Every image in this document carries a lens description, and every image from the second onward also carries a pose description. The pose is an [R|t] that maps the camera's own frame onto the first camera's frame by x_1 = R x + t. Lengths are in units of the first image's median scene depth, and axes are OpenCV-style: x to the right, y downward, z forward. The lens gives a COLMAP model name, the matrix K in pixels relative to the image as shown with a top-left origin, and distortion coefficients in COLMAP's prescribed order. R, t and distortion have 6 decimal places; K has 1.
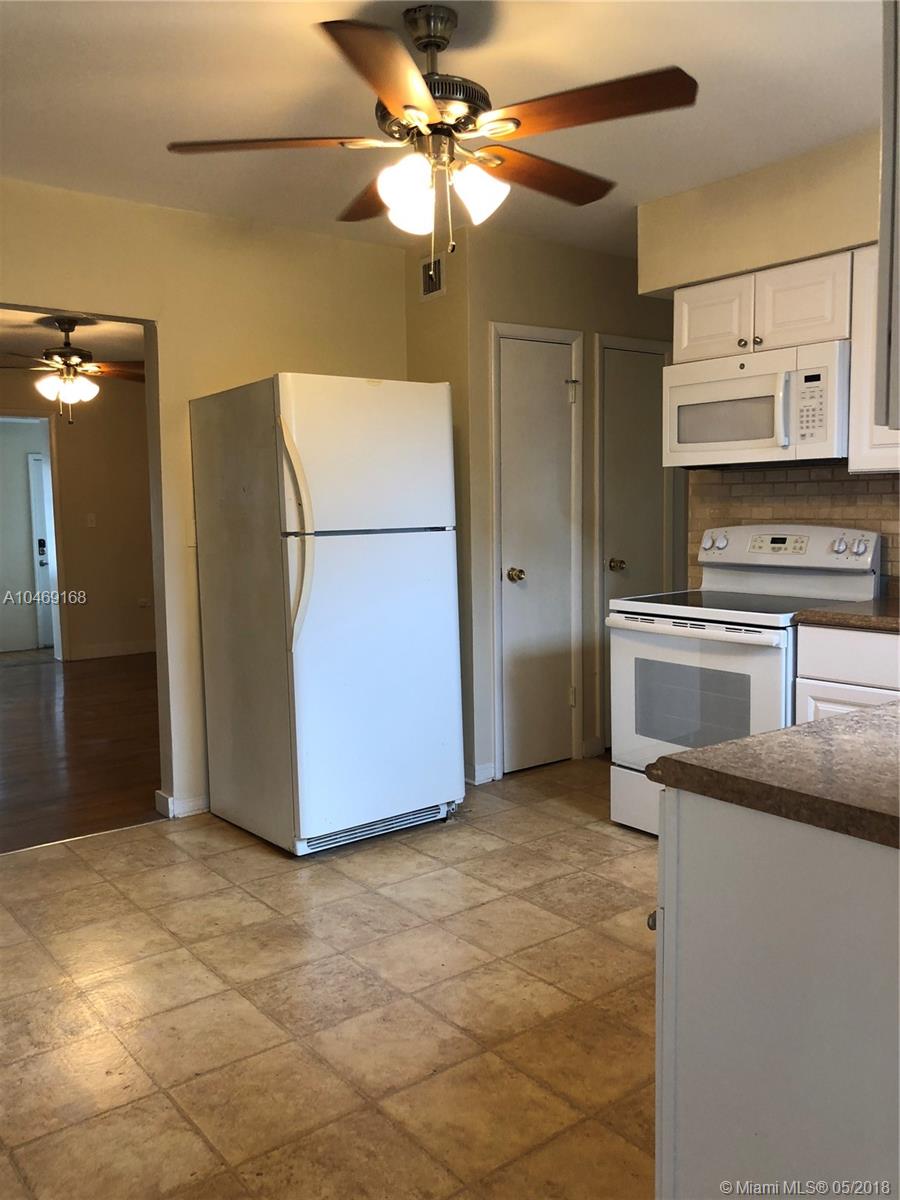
lens RADIAL K [[986.9, 0, 448.7], [0, 986.9, 599.5], [0, 0, 1]] dist [0.052499, -0.057387]
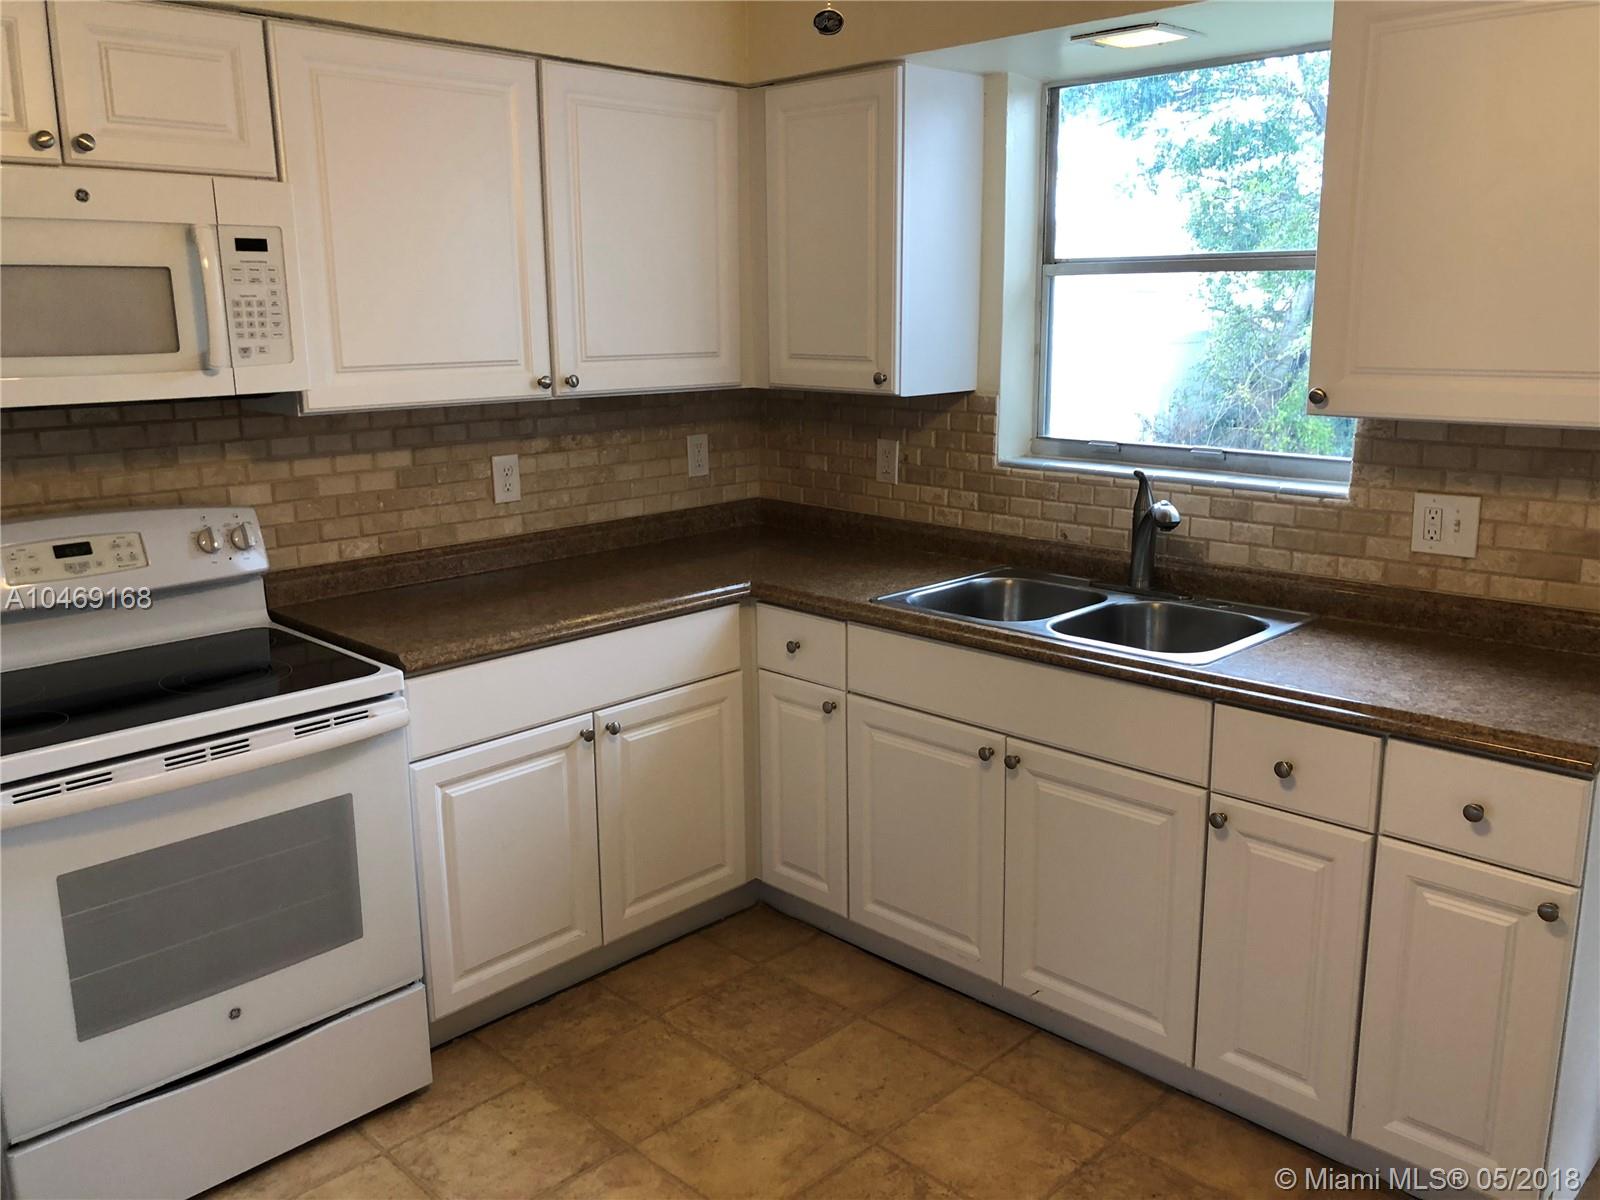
lens RADIAL K [[1315.9, 0, 799.7], [0, 1315.9, 603.1], [0, 0, 1]] dist [0.052499, -0.057387]
pose [[-0.131854, -0.210105, 0.968747, -0.411019], [0.105624, 0.968738, 0.224479, -0.161376], [-0.985626, 0.131922, -0.105540, 0.794116]]
